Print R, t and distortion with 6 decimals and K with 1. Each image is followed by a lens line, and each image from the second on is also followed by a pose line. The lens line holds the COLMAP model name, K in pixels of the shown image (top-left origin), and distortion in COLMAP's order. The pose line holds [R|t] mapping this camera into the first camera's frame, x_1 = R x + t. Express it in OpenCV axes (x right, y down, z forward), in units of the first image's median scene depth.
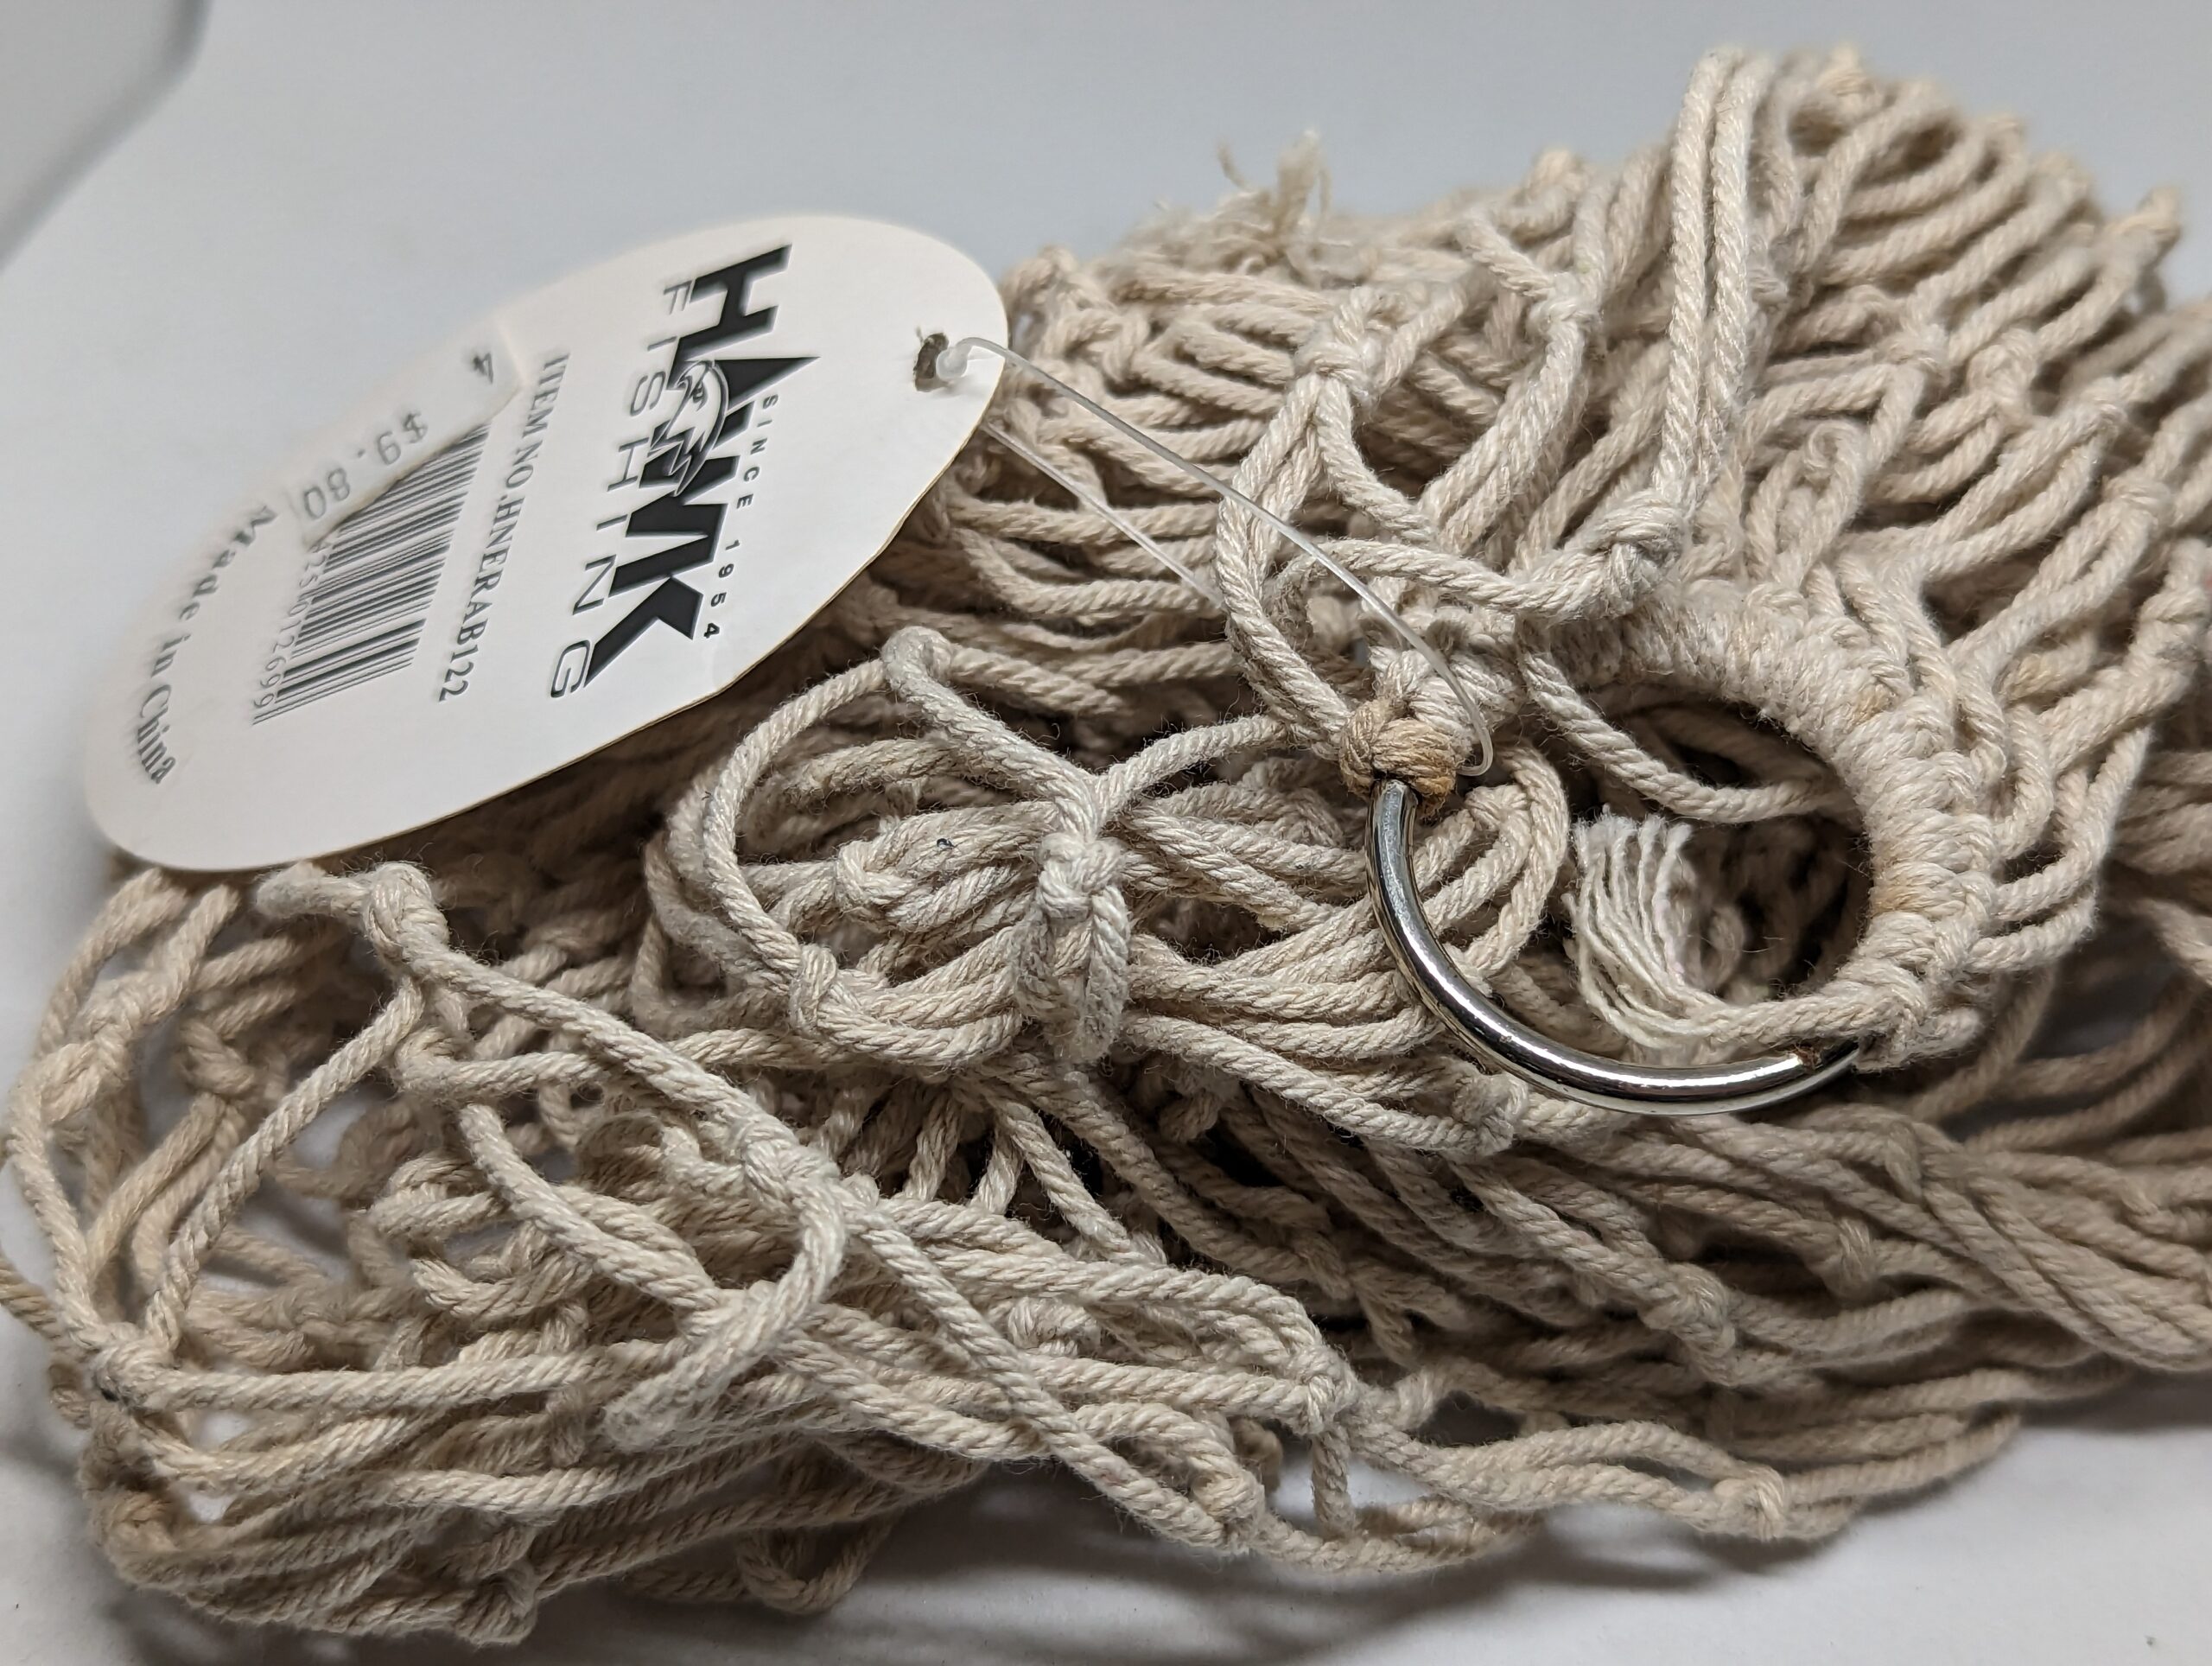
lens RADIAL K [[3219.1, 0, 1173.7], [0, 3219.1, 828.5], [0, 0, 1]] dist [0.196699, -1.460860]
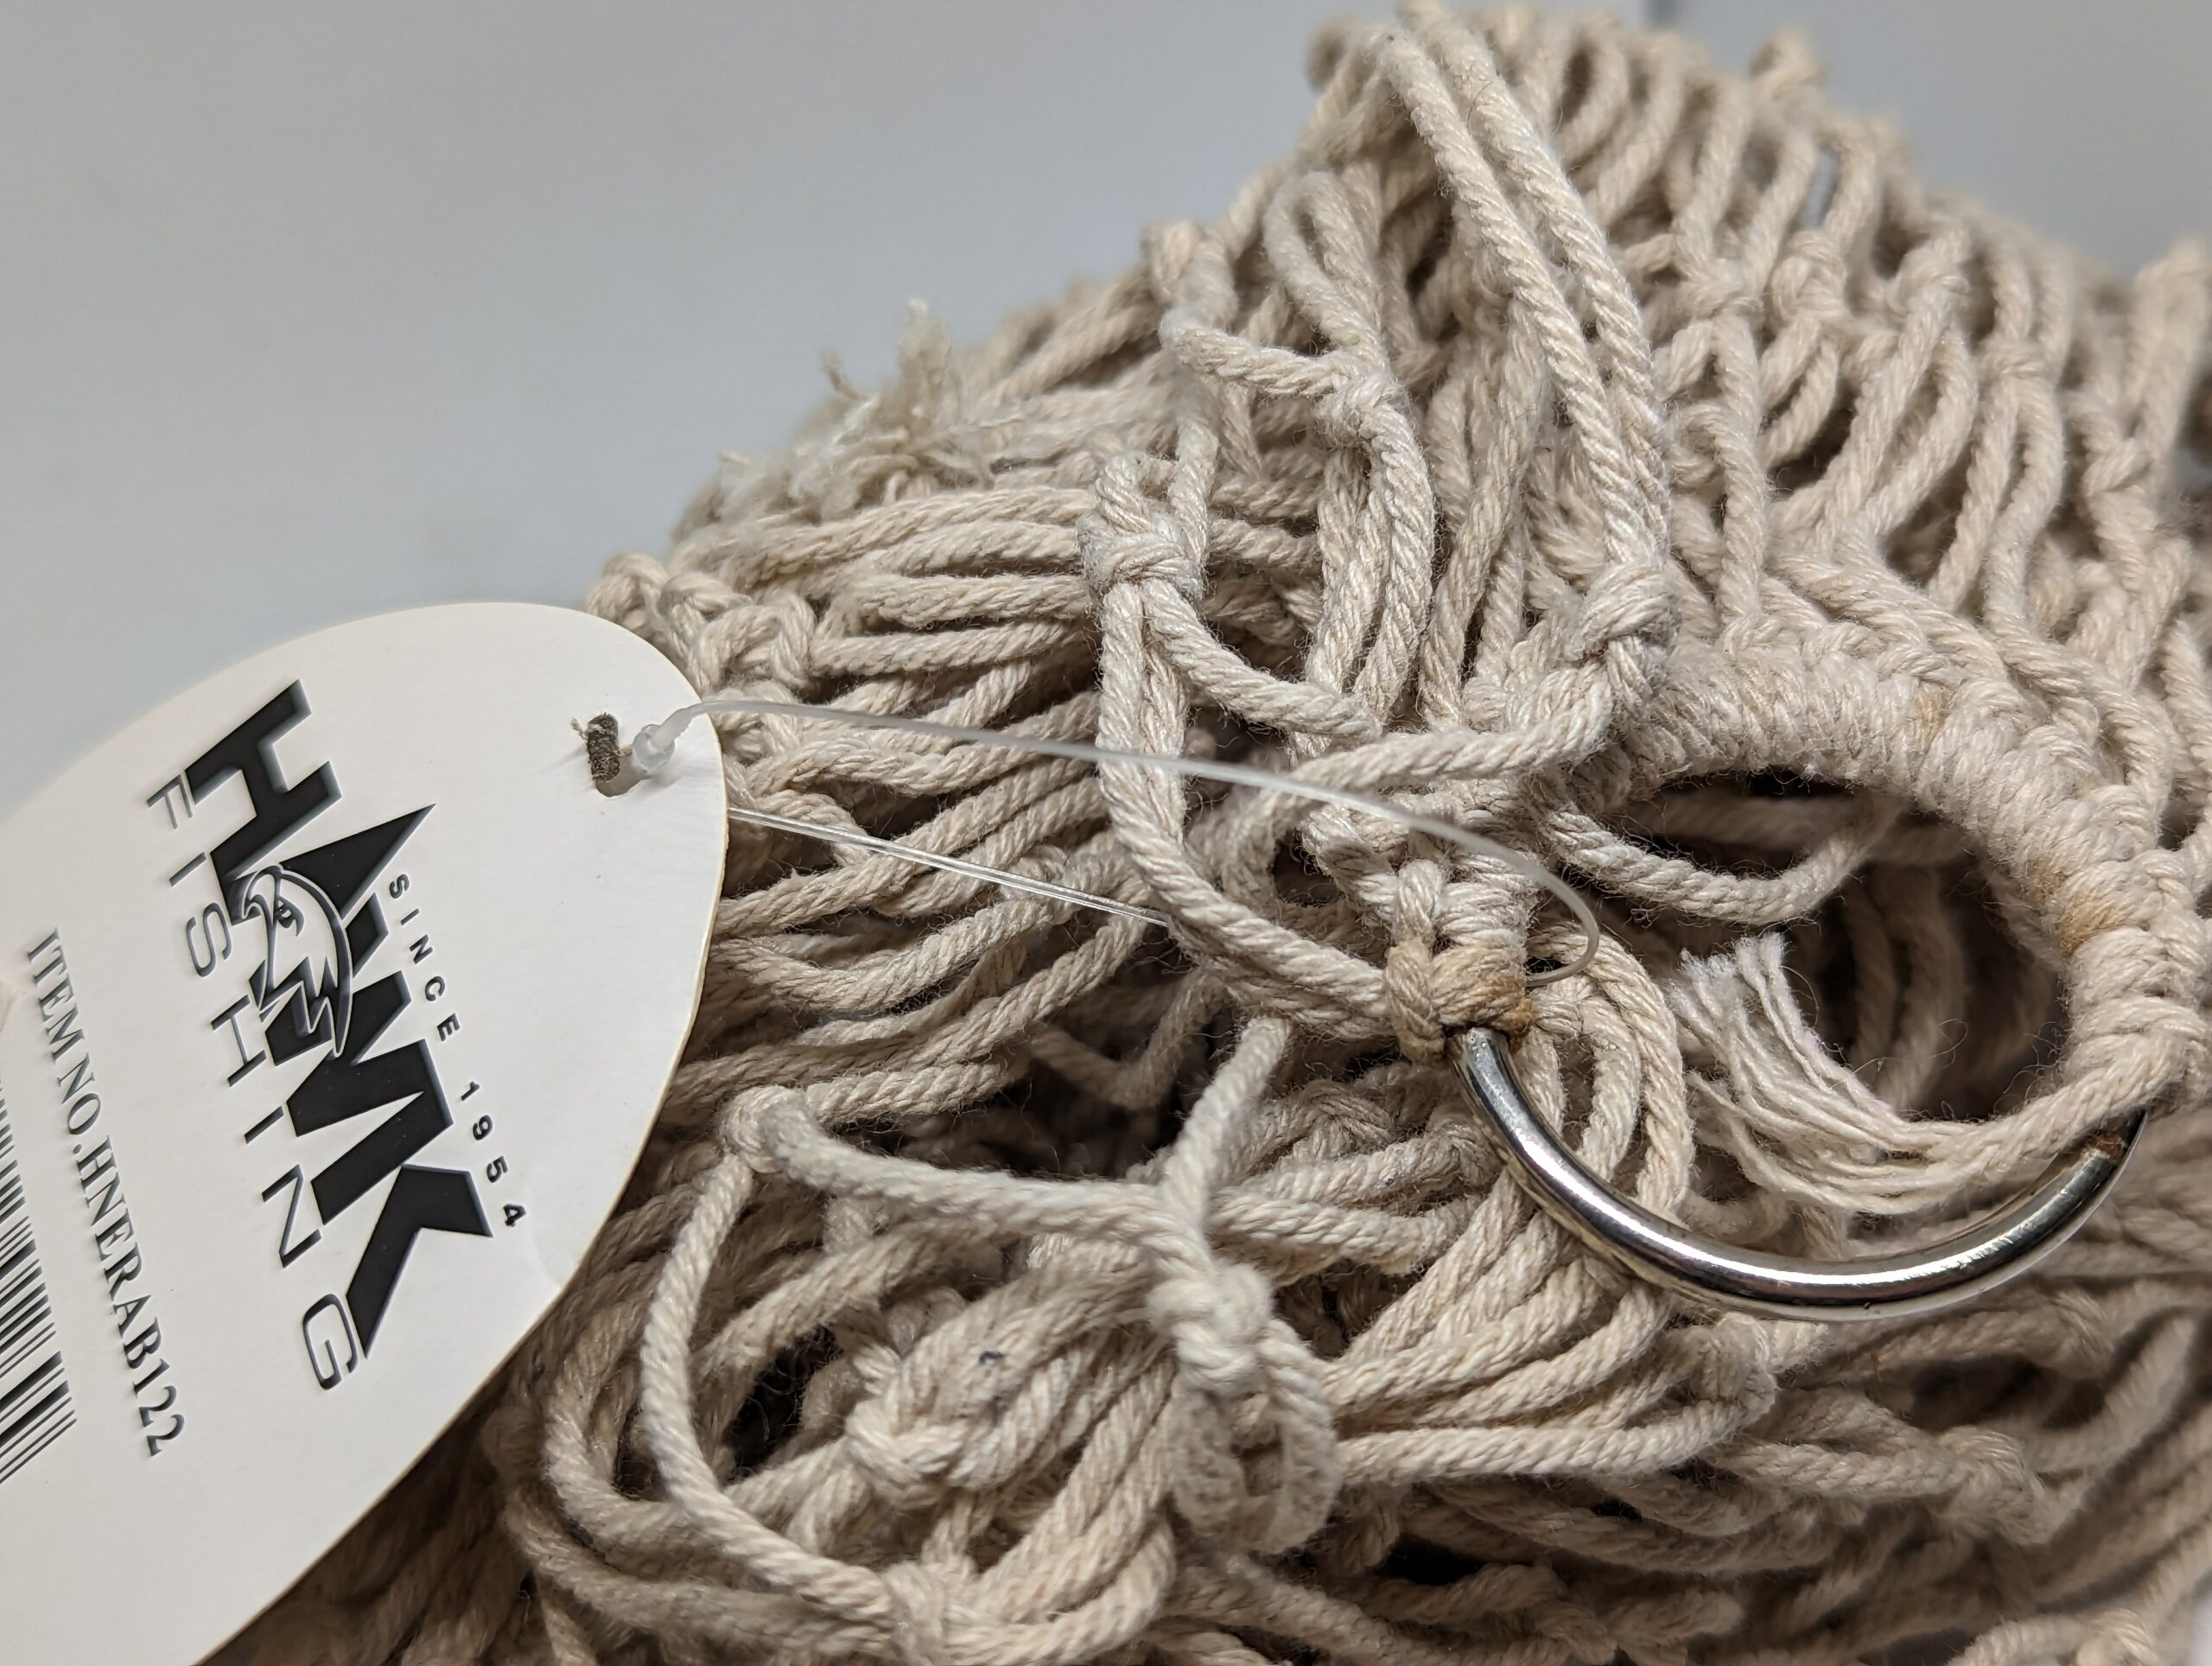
lens RADIAL K [[3219.1, 0, 1173.7], [0, 3219.1, 828.5], [0, 0, 1]] dist [0.196699, -1.460860]
pose [[0.880995, -0.382298, 0.278740, -0.180704], [0.389269, 0.920560, 0.032231, -0.105808], [-0.268919, 0.080109, 0.959826, 0.259960]]
